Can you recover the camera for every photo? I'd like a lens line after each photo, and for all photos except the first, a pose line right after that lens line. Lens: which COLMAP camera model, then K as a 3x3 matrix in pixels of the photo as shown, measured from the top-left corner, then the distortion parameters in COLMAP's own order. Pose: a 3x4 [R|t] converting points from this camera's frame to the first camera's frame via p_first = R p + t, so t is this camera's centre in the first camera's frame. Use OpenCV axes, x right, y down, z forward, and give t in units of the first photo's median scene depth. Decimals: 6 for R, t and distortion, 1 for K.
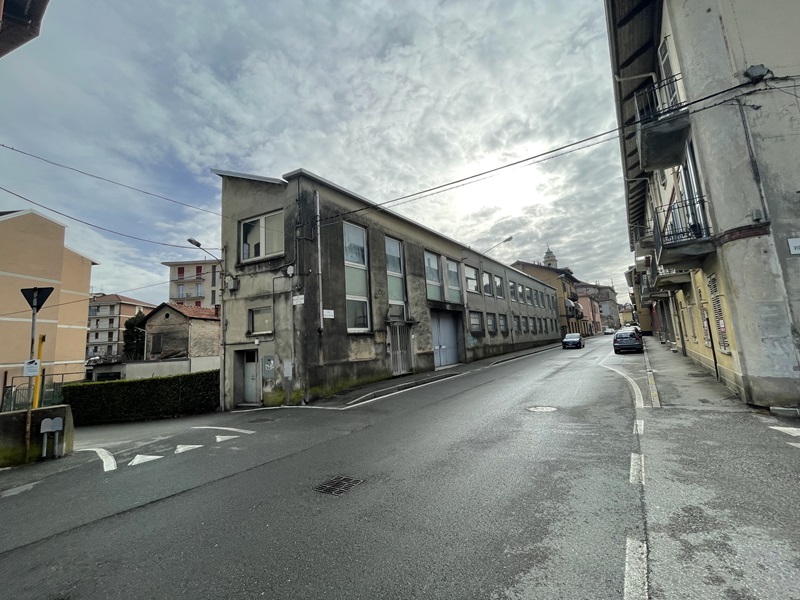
lens RADIAL K [[323.4, 0, 400.3], [0, 323.4, 300.2], [0, 0, 1]] dist [-0.001815, 0.000125]
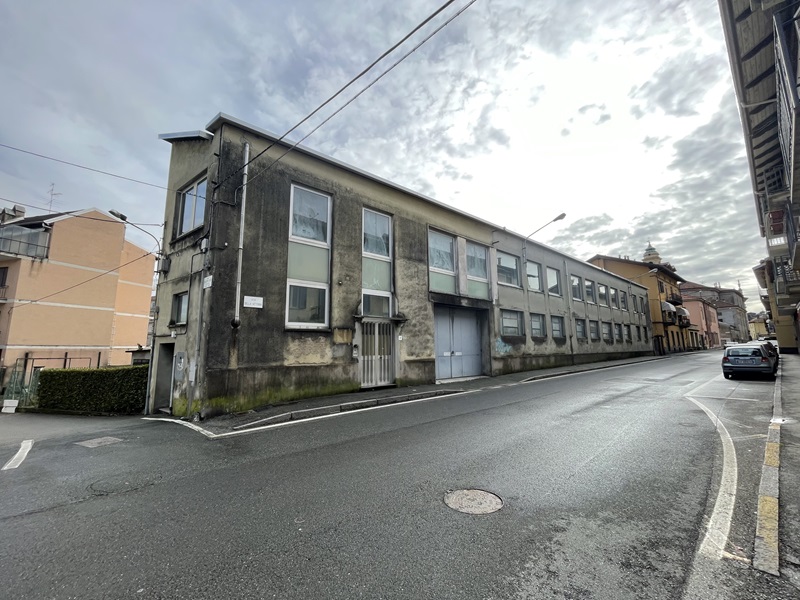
lens RADIAL K [[323.4, 0, 399.4], [0, 323.4, 298.7], [0, 0, 1]] dist [-0.001815, 0.000125]
pose [[0.972831, 0.019610, -0.230684, 0.210129], [-0.021543, 0.999751, -0.005862, 0.023265], [0.230511, 0.010673, 0.973011, 0.246999]]
